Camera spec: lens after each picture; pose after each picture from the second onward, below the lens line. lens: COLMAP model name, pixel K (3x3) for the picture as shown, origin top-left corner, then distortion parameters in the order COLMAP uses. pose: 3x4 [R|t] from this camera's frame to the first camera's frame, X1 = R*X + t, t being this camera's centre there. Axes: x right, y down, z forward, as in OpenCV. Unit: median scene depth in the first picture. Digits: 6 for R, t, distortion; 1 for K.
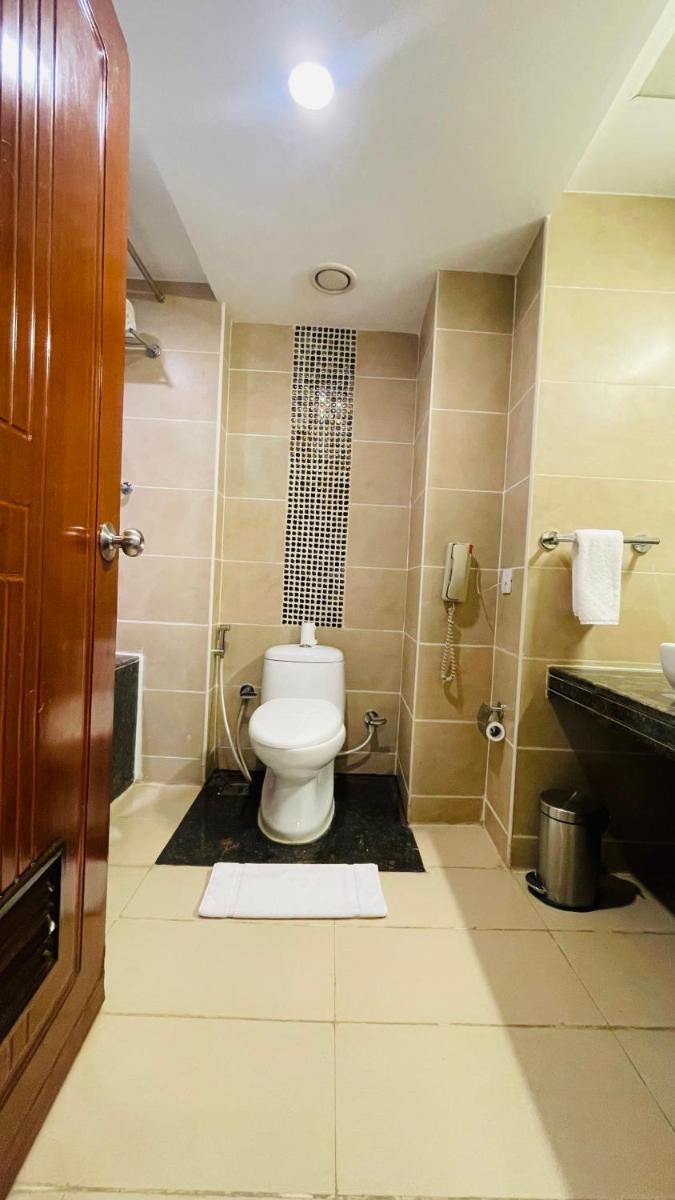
lens RADIAL K [[477.2, 0, 341.5], [0, 477.2, 596.6], [0, 0, 1]] dist [-0.009536, 0.000663]
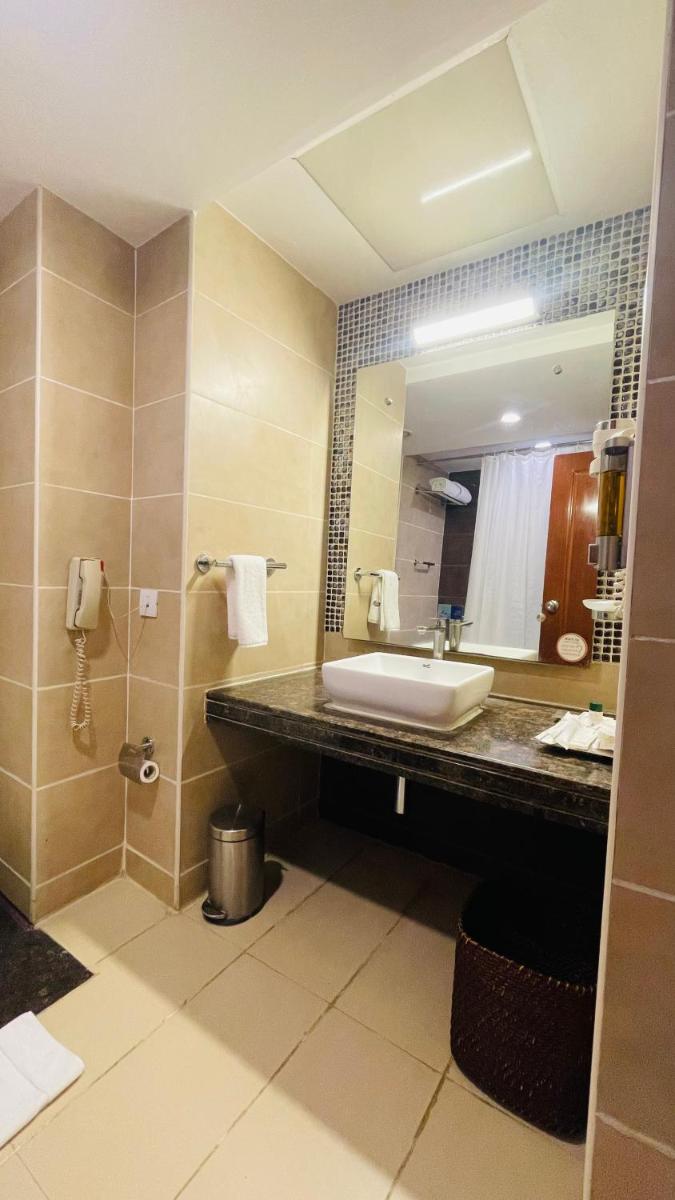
lens RADIAL K [[477.2, 0, 340.1], [0, 477.2, 601.6], [0, 0, 1]] dist [-0.009536, 0.000663]
pose [[0.576324, -0.061283, 0.814920, -0.195909], [0.012562, 0.997731, 0.066147, -0.100094], [-0.817125, -0.027885, 0.575786, 0.209305]]
